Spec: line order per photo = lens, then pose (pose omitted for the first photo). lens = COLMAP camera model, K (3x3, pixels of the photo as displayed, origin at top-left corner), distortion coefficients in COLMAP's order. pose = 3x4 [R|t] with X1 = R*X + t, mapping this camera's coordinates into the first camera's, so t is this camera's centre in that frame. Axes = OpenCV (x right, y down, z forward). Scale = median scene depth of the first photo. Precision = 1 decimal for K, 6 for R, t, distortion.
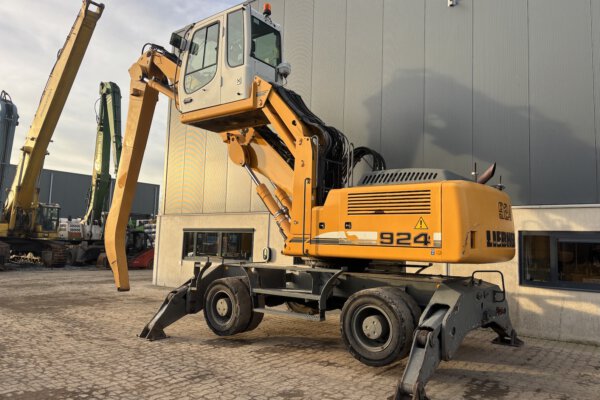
lens RADIAL K [[448.2, 0, 298.5], [0, 448.2, 203.4], [0, 0, 1]] dist [0.077062, -0.106762]
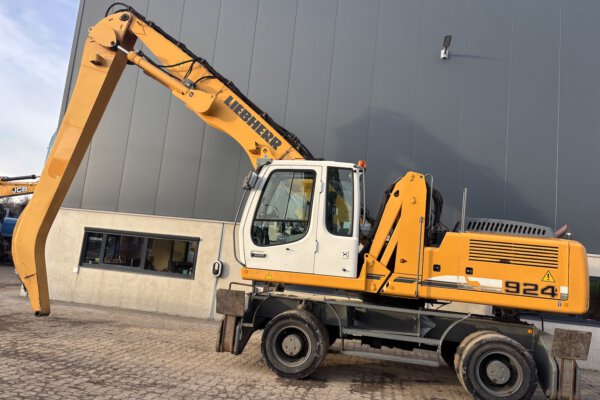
lens RADIAL K [[456.6, 0, 288.0], [0, 456.6, 193.9], [0, 0, 1]] dist [0.041992, -0.054889]
pose [[0.884427, 0.124262, 0.449831, -0.737448], [-0.115198, 0.992202, -0.047593, -0.026667], [-0.452237, -0.009727, 0.891845, 0.253957]]
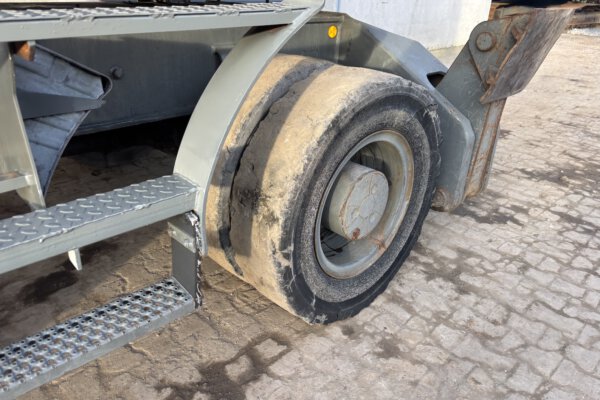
lens RADIAL K [[445.0, 0, 298.6], [0, 445.0, 200.1], [0, 0, 1]] dist [0.001334, -0.001131]
pose [[0.137944, -0.450722, 0.881942, -0.089954], [-0.113445, 0.877404, 0.466147, 0.130732], [-0.983922, -0.164354, 0.069900, 0.944032]]
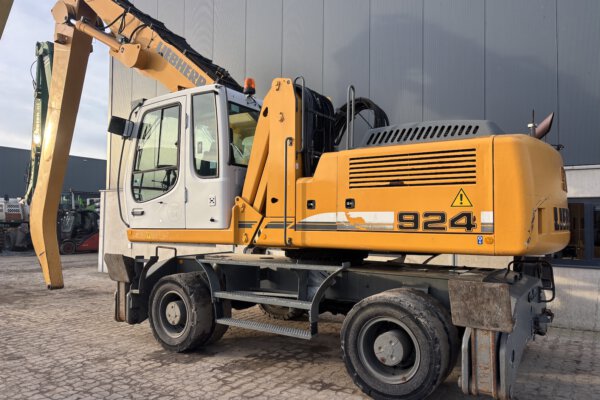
lens RADIAL K [[453.9, 0, 295.6], [0, 453.9, 200.2], [0, 0, 1]] dist [0.041276, -0.056969]
pose [[0.997277, -0.019100, 0.071231, -0.024078], [0.015590, 0.998652, 0.049500, 0.007857], [-0.072080, -0.048255, 0.996231, 0.296141]]
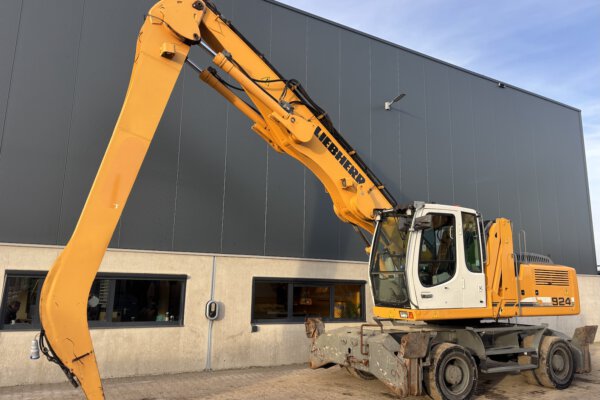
lens RADIAL K [[460.9, 0, 284.9], [0, 460.9, 198.8], [0, 0, 1]] dist [0.050305, -0.063375]
pose [[0.388498, 0.148591, 0.909390, -1.525231], [-0.089929, 0.988315, -0.123069, 0.010342], [-0.917051, -0.033968, 0.397321, 1.141270]]
